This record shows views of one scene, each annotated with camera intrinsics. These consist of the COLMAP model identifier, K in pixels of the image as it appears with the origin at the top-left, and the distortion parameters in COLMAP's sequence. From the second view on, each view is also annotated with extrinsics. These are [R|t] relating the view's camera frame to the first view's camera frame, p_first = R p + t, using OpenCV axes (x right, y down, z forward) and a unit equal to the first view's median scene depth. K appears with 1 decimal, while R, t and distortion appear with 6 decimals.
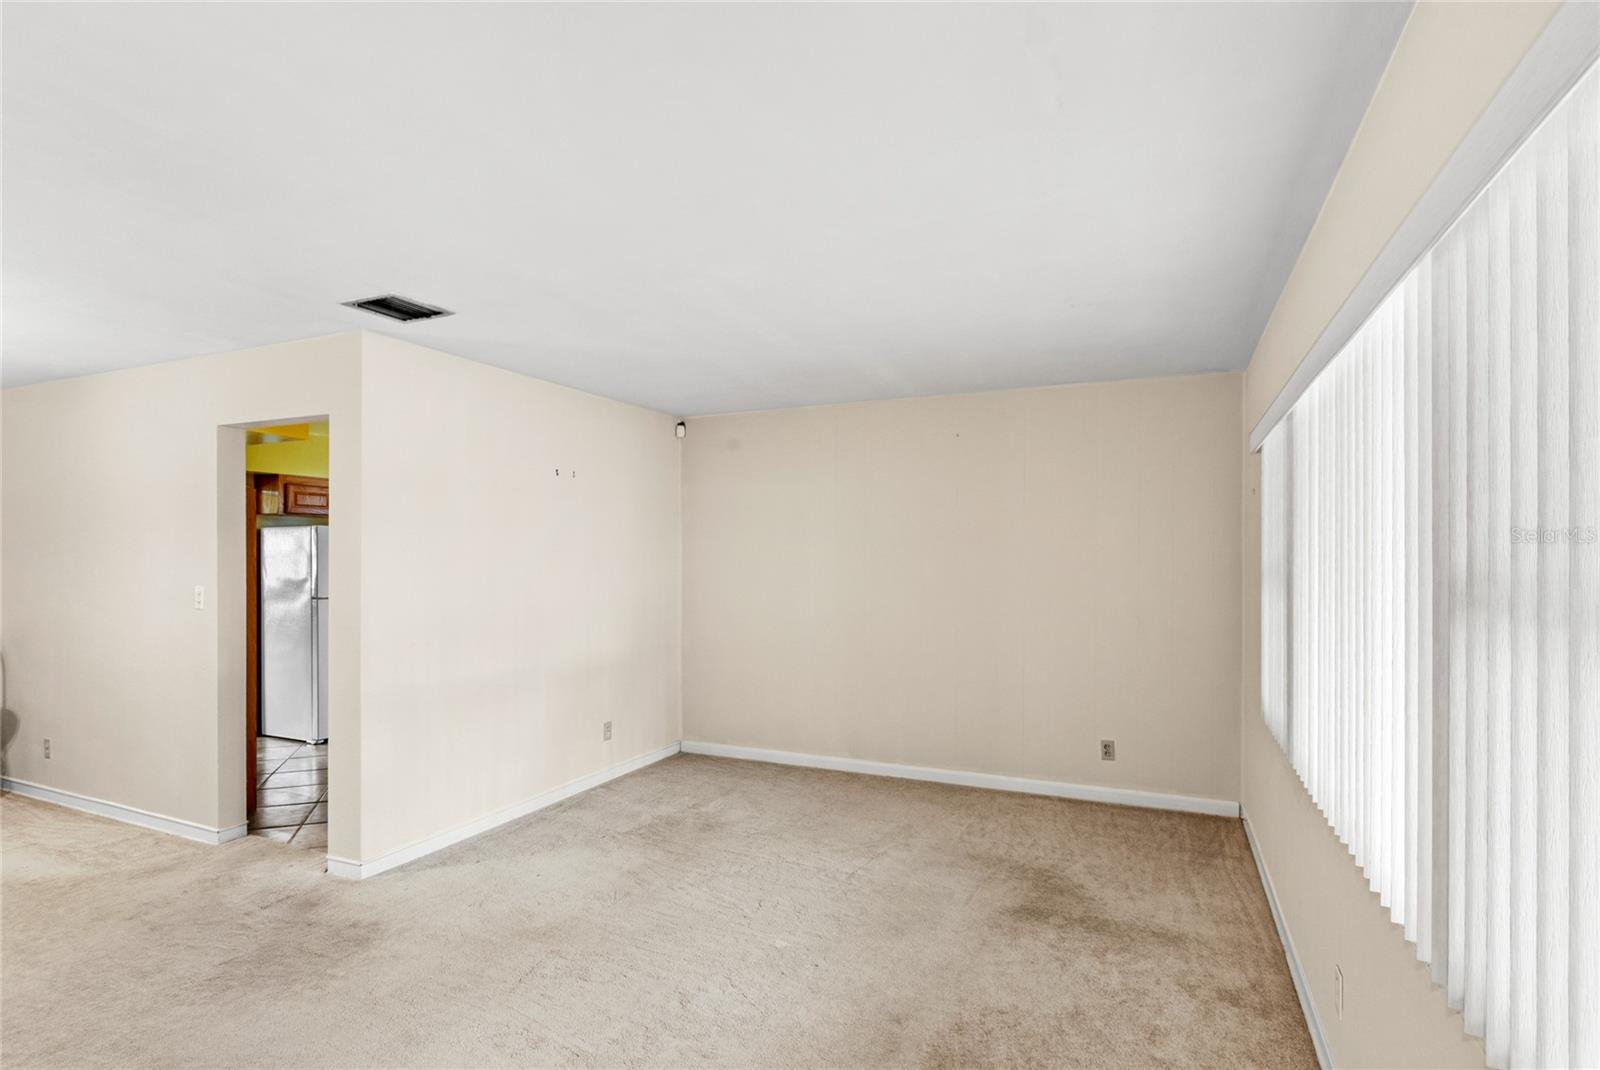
lens RADIAL K [[789.8, 0, 781.9], [0, 789.8, 566.1], [0, 0, 1]] dist [-0.022556, 0.007741]
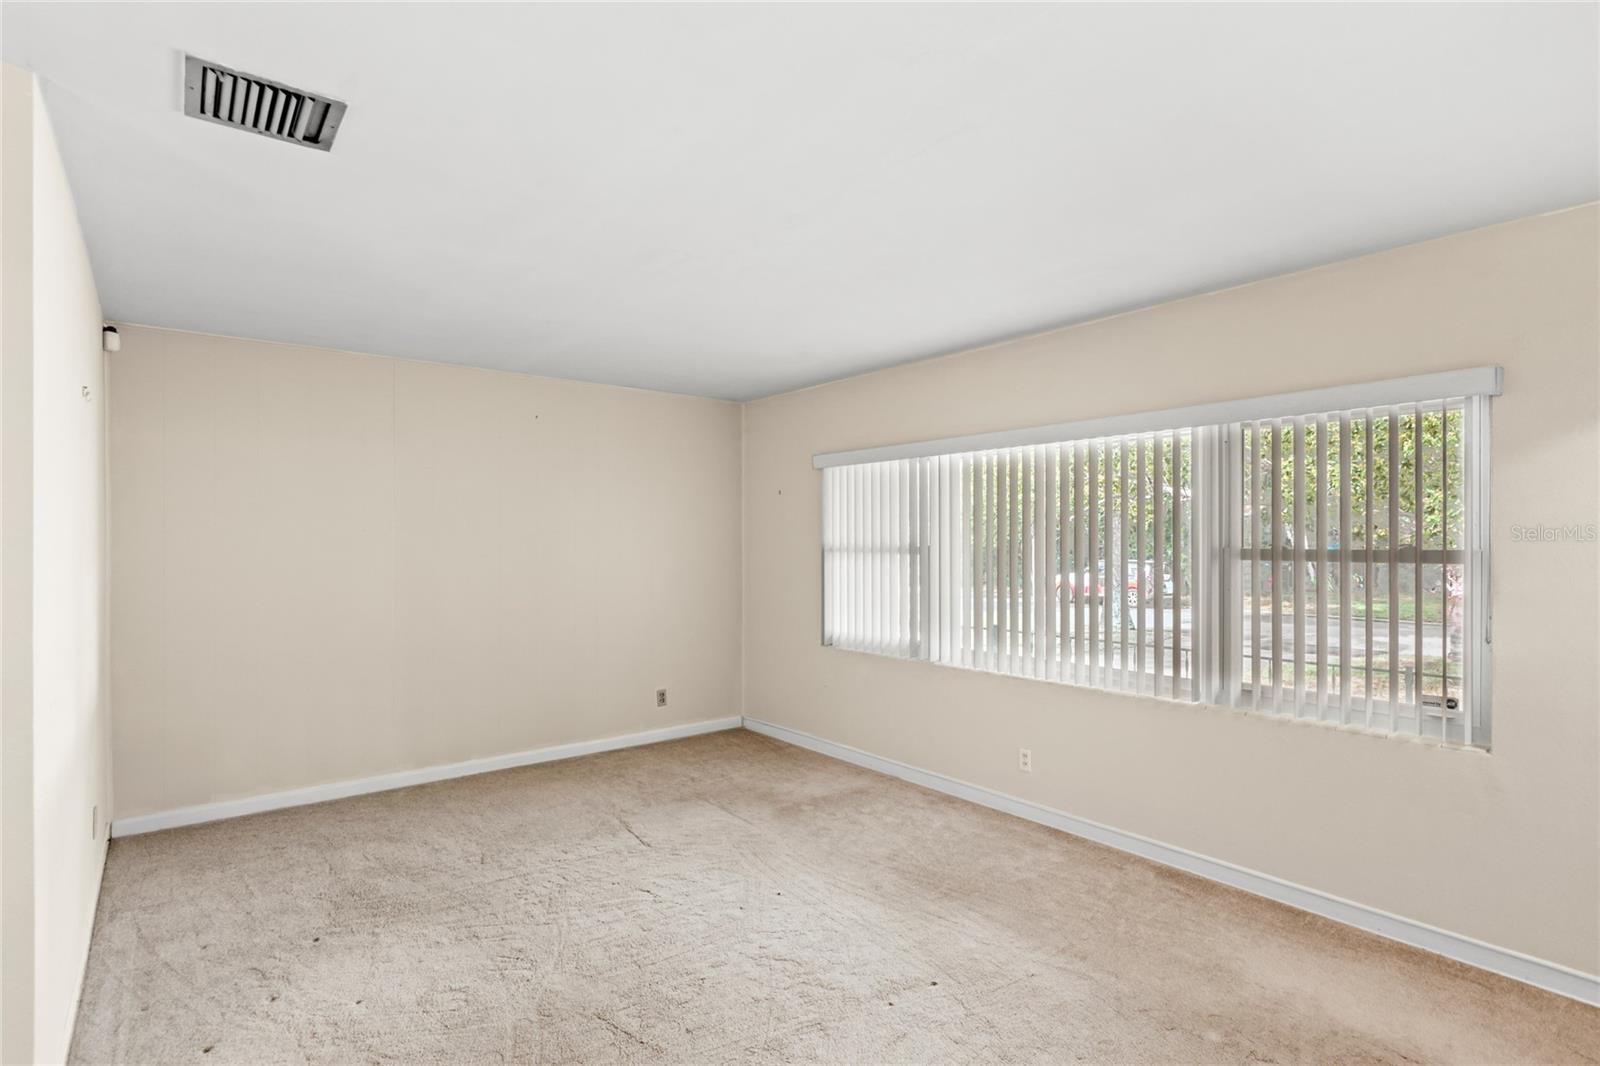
lens RADIAL K [[789.8, 0, 796.7], [0, 789.8, 537.7], [0, 0, 1]] dist [-0.022556, 0.007741]
pose [[0.450888, -0.000704, 0.892580, -0.581153], [0.009812, 0.999943, -0.004167, -0.004438], [-0.892527, 0.010637, 0.450869, 0.270369]]
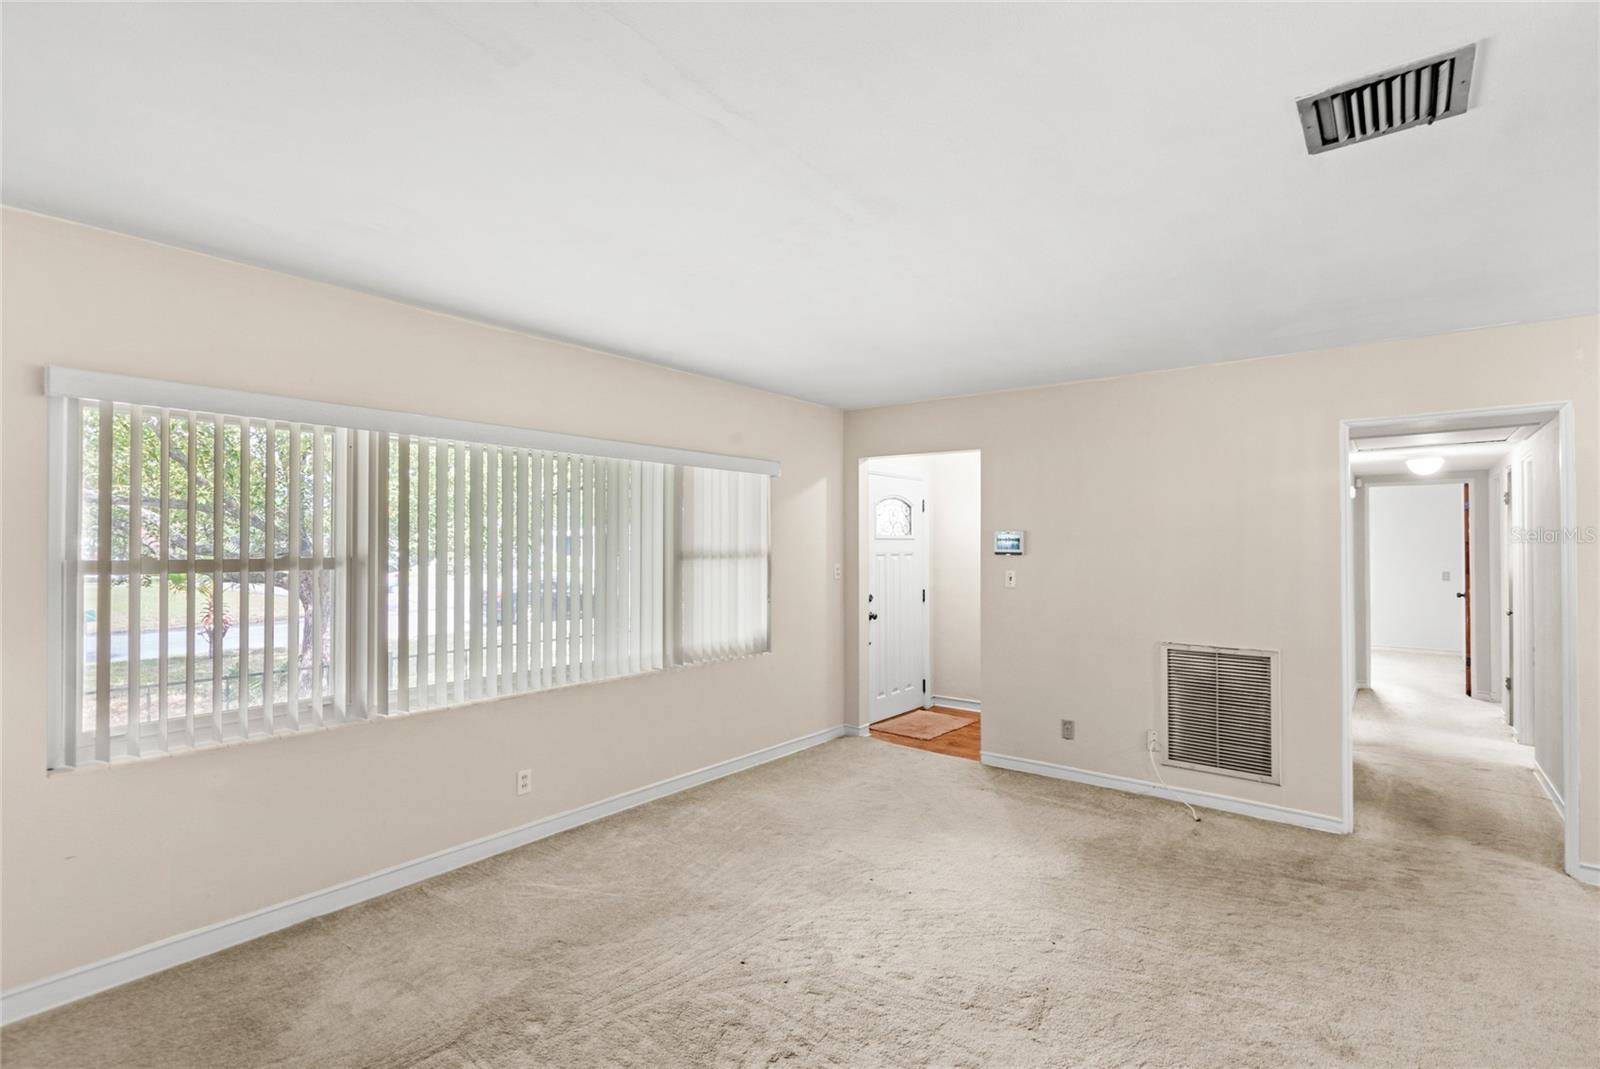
lens RADIAL K [[740.8, 0, 808.8], [0, 740.8, 533.5], [0, 0, 1]] dist [-0.020414, -0.000188]
pose [[-0.972864, 0.002917, 0.231360, -0.150449], [0.000914, 0.999961, -0.008767, -0.008388], [-0.231376, -0.008317, -0.972829, 1.114977]]
